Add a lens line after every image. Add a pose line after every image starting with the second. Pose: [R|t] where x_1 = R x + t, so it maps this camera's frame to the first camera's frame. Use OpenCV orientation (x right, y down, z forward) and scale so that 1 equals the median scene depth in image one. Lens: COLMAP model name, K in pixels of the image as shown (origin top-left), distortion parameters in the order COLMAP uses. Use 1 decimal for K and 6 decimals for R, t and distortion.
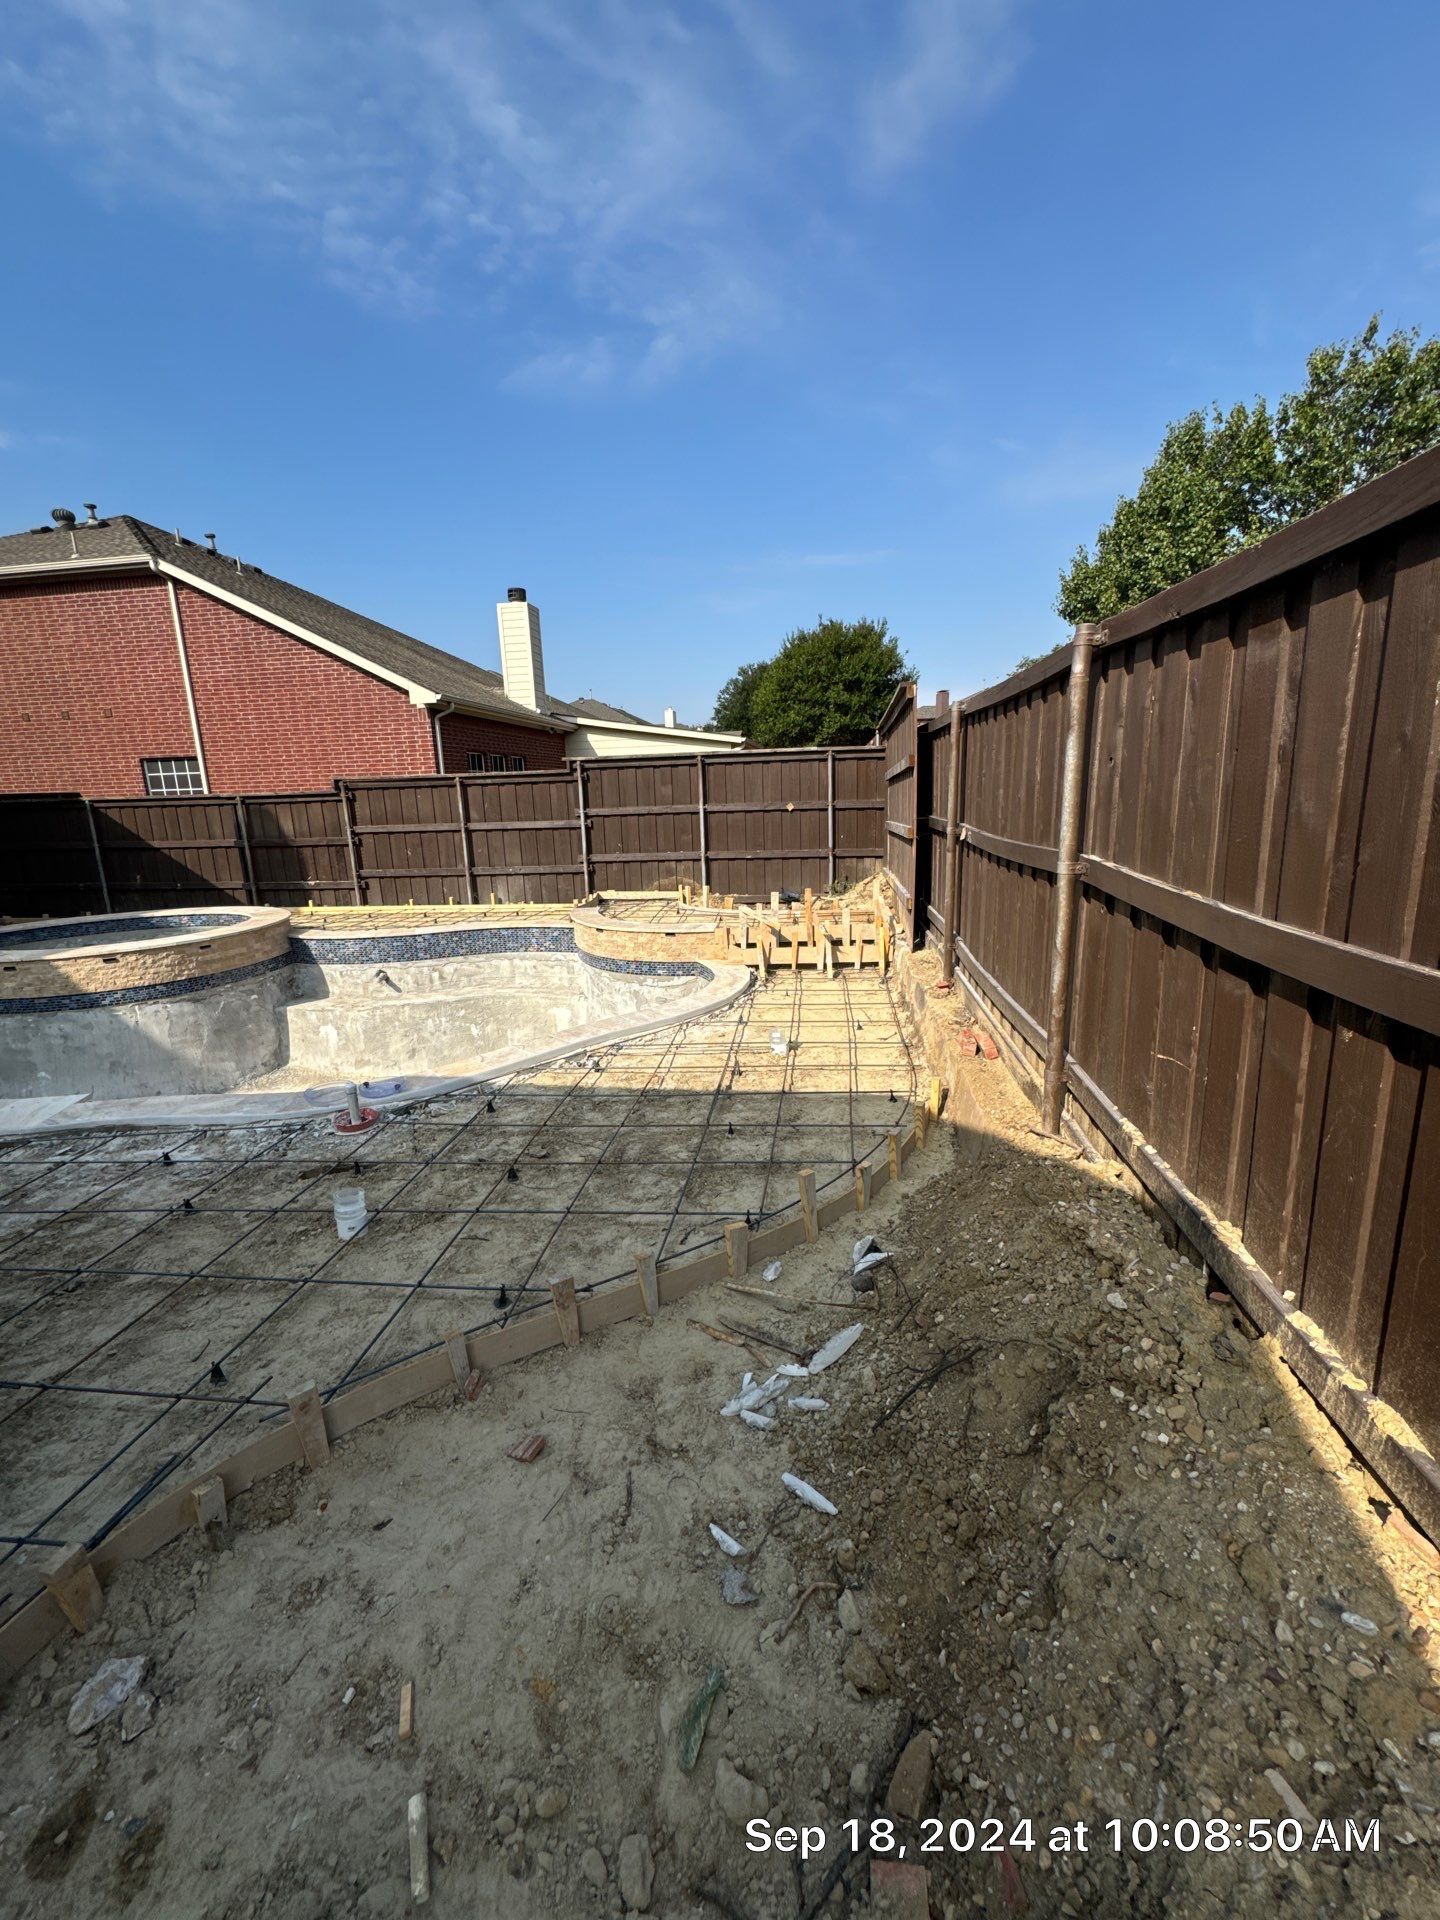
lens RADIAL K [[772.0, 0, 726.3], [0, 772.0, 954.6], [0, 0, 1]] dist [-0.001805, -0.000132]
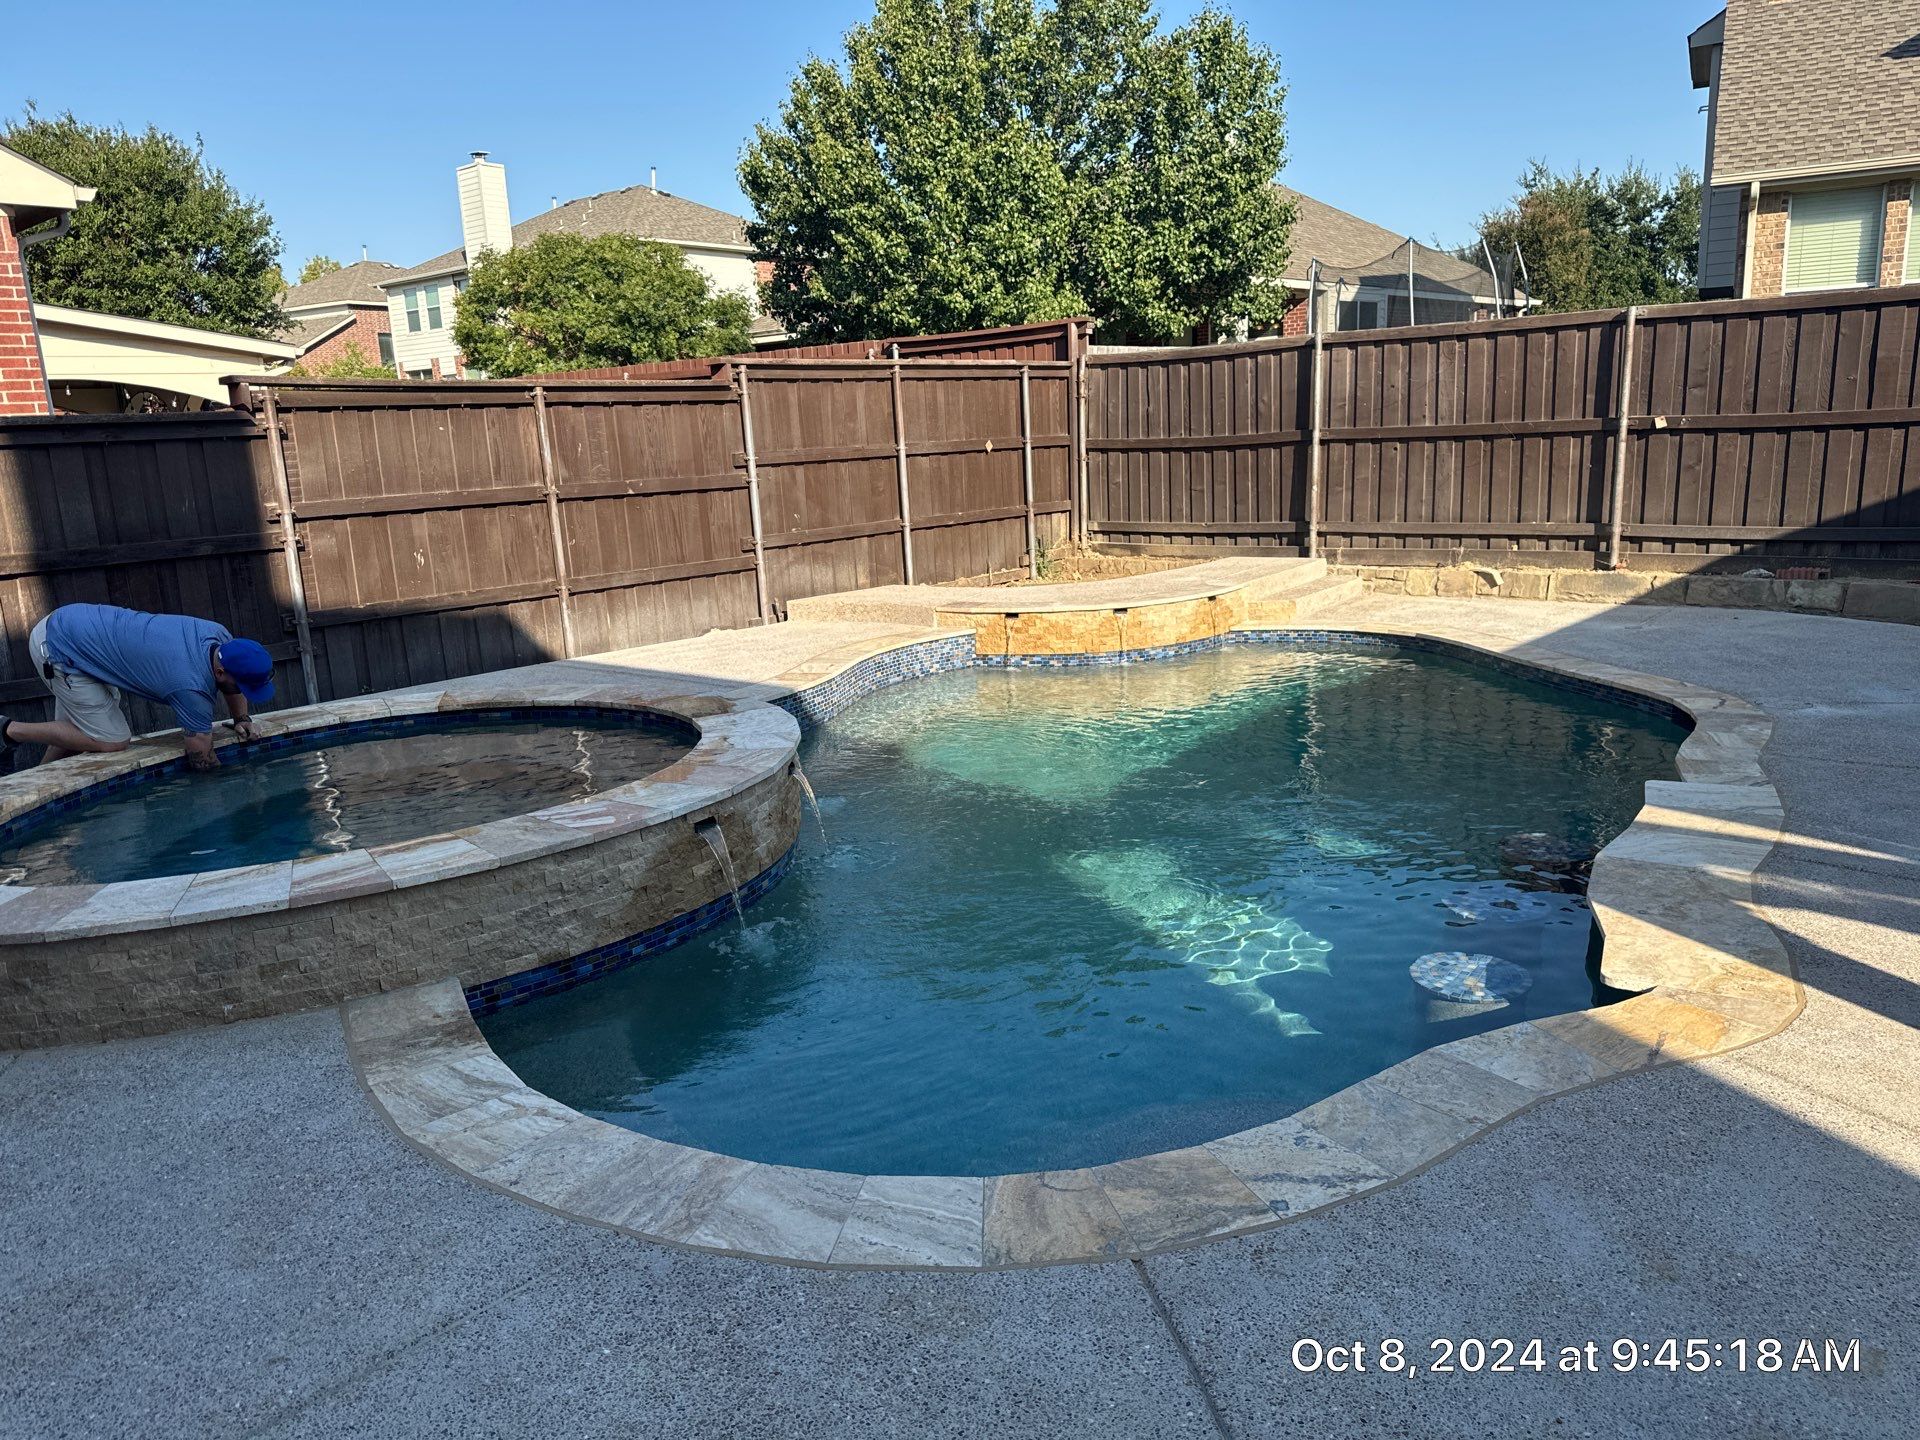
lens RADIAL K [[1342.7, 0, 968.5], [0, 1342.7, 730.1], [0, 0, 1]] dist [0.136808, -0.223975]
pose [[0.546701, -0.175409, 0.818749, -0.700262], [0.205133, 0.976072, 0.072141, -0.024175], [-0.811812, 0.128513, 0.569602, 0.257481]]
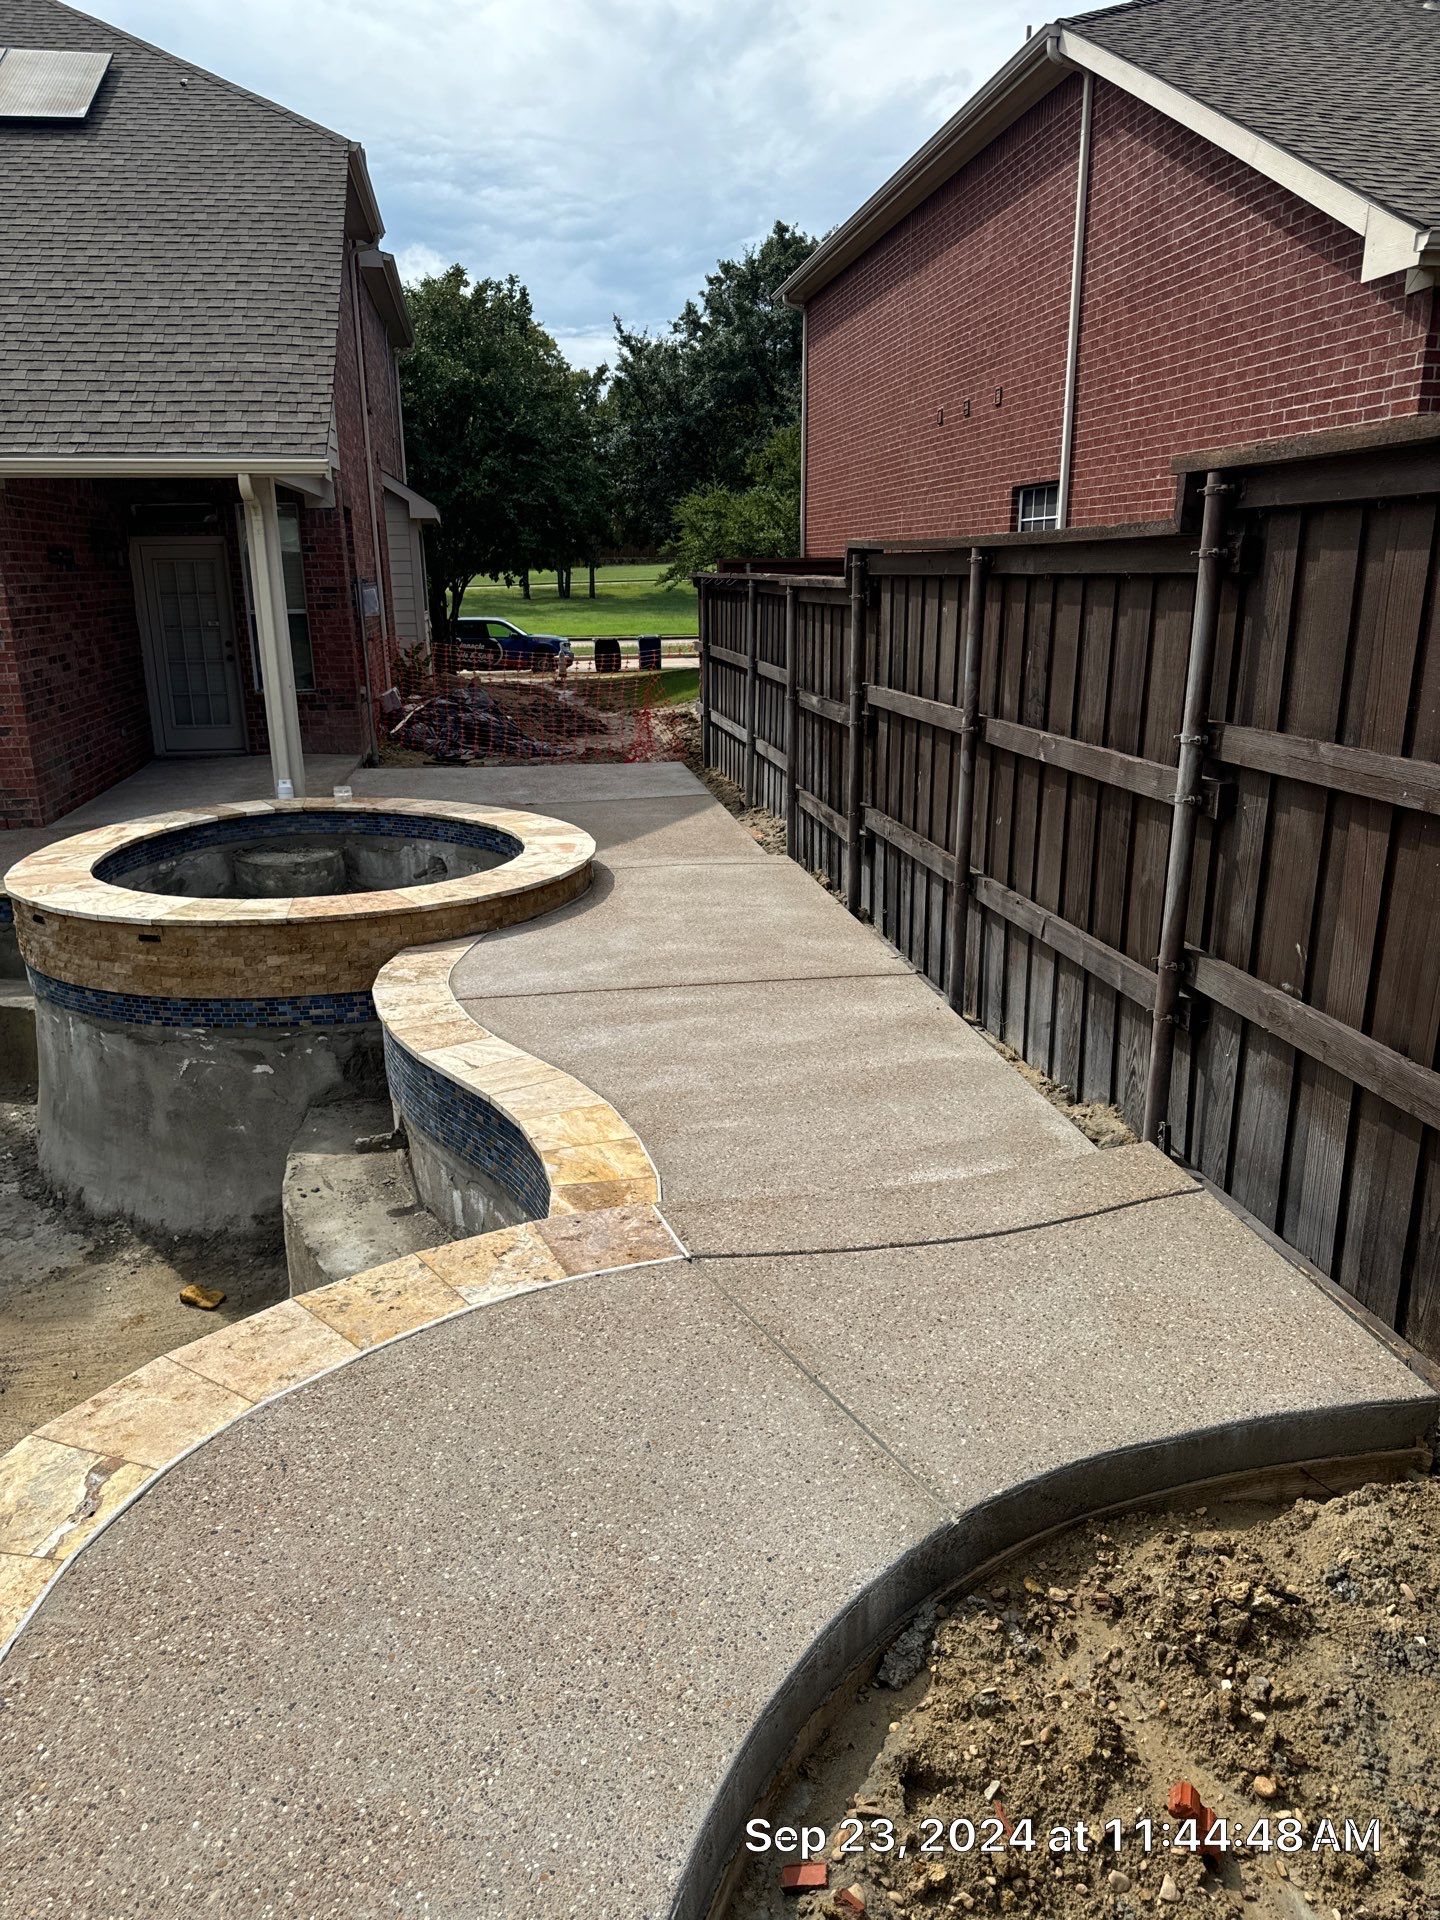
lens RADIAL K [[1313.4, 0, 720.0], [0, 1313.4, 960.0], [0, 0, 1]] dist [0.000857, -0.001007]
pose [[0.283653, 0.301972, -0.910139, 0.068782], [-0.199544, 0.946933, 0.251991, -0.143975], [0.937936, 0.110135, 0.328857, 0.589695]]
